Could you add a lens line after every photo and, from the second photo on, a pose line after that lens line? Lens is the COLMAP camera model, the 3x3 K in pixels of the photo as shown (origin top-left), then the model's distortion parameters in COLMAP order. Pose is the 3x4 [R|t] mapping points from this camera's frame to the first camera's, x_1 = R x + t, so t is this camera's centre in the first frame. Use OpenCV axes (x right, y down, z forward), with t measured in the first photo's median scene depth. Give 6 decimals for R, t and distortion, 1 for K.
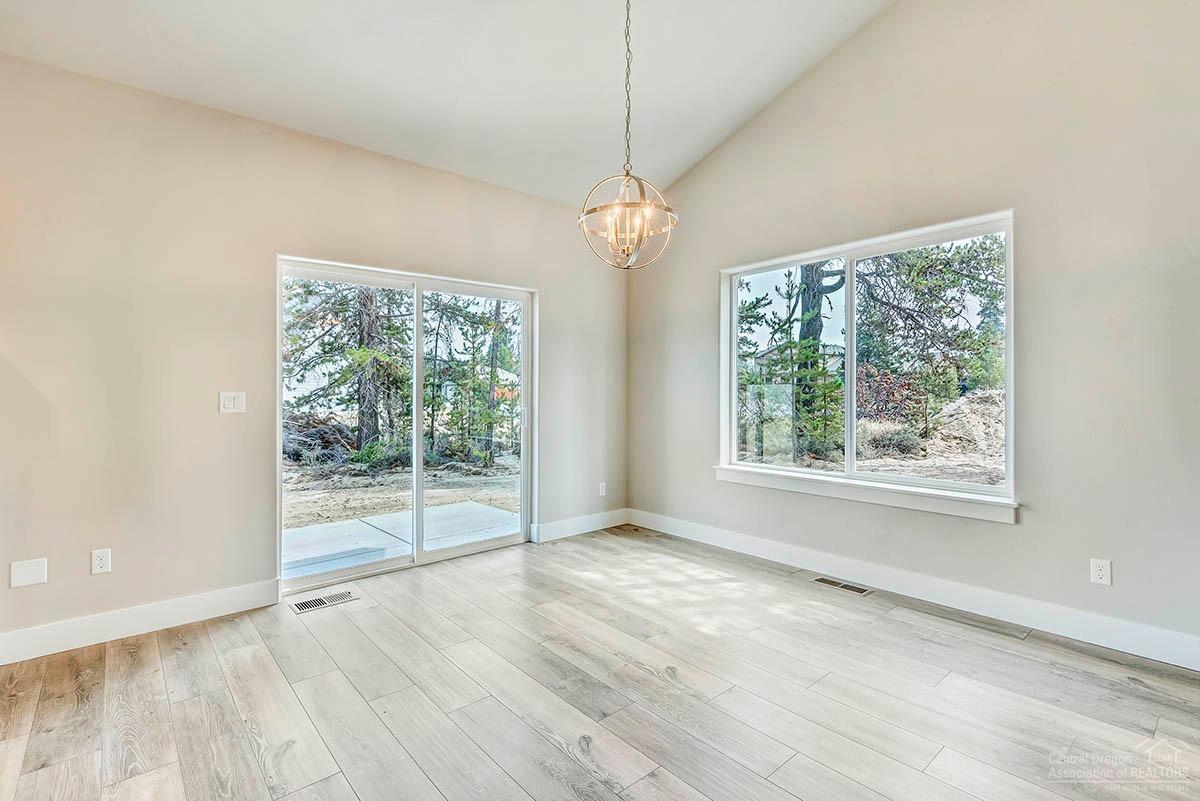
lens RADIAL K [[558.3, 0, 593.5], [0, 558.3, 395.3], [0, 0, 1]] dist [0.014504, -0.009869]
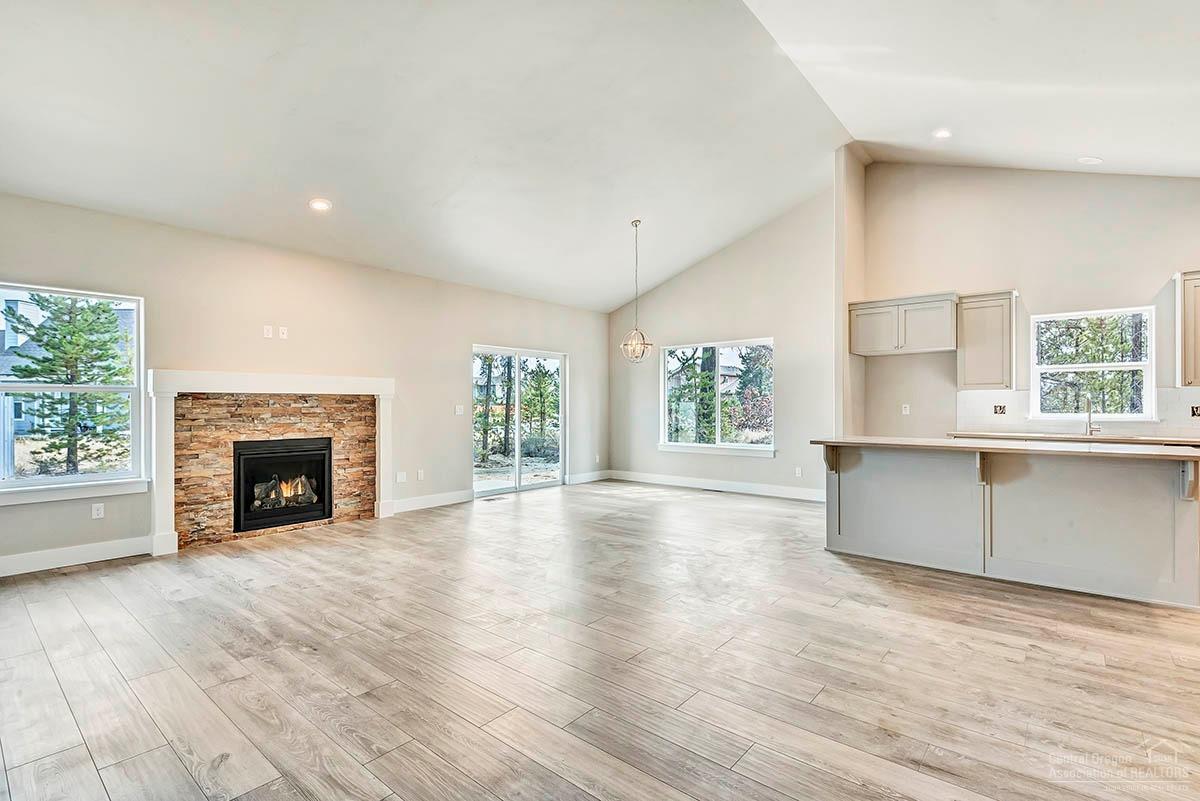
lens RADIAL K [[558.3, 0, 588.7], [0, 558.3, 402.5], [0, 0, 1]] dist [0.014504, -0.009869]
pose [[0.988744, 0.006254, 0.149490, -0.136373], [-0.003629, 0.999834, -0.017829, 0.005653], [-0.149576, 0.017086, 0.988603, -0.393524]]
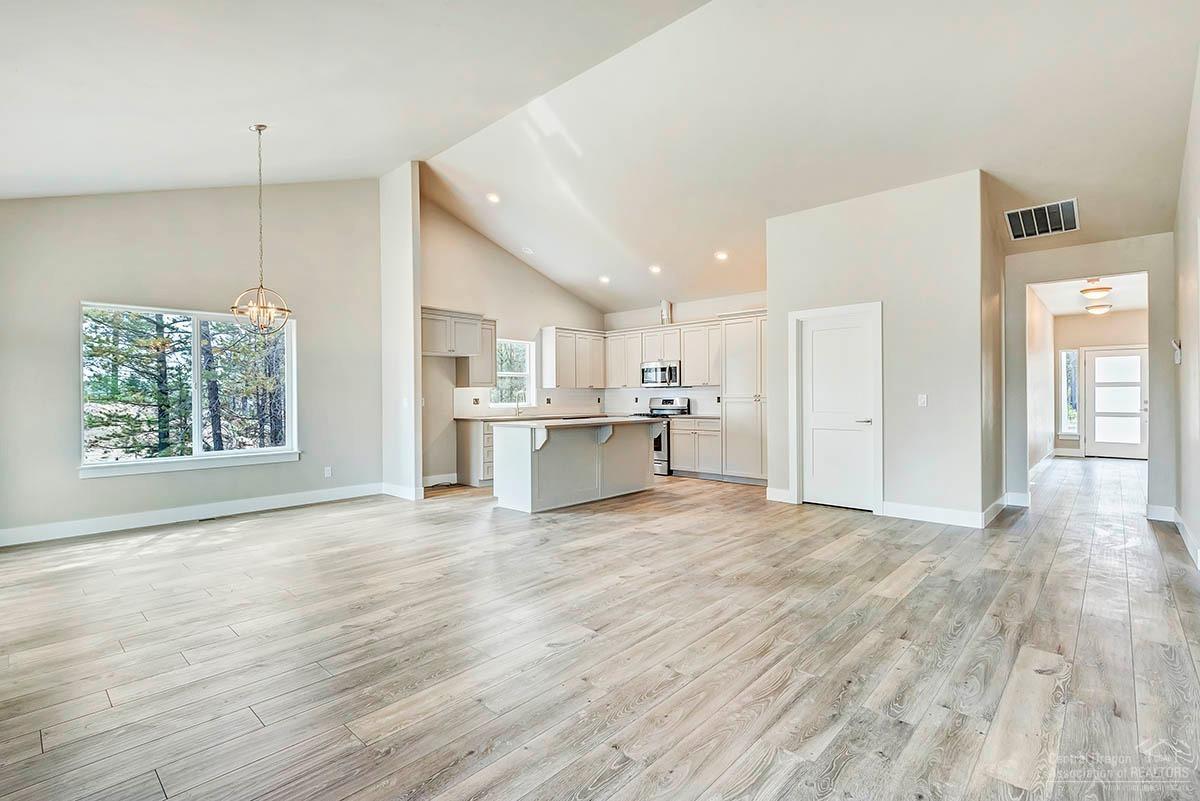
lens RADIAL K [[558.3, 0, 590.8], [0, 558.3, 392.4], [0, 0, 1]] dist [0.014504, -0.009869]
pose [[-0.108119, 0.016221, 0.994006, -0.444008], [0.018072, 0.999734, -0.014348, 0.003101], [-0.993974, 0.016412, -0.108384, 0.022983]]
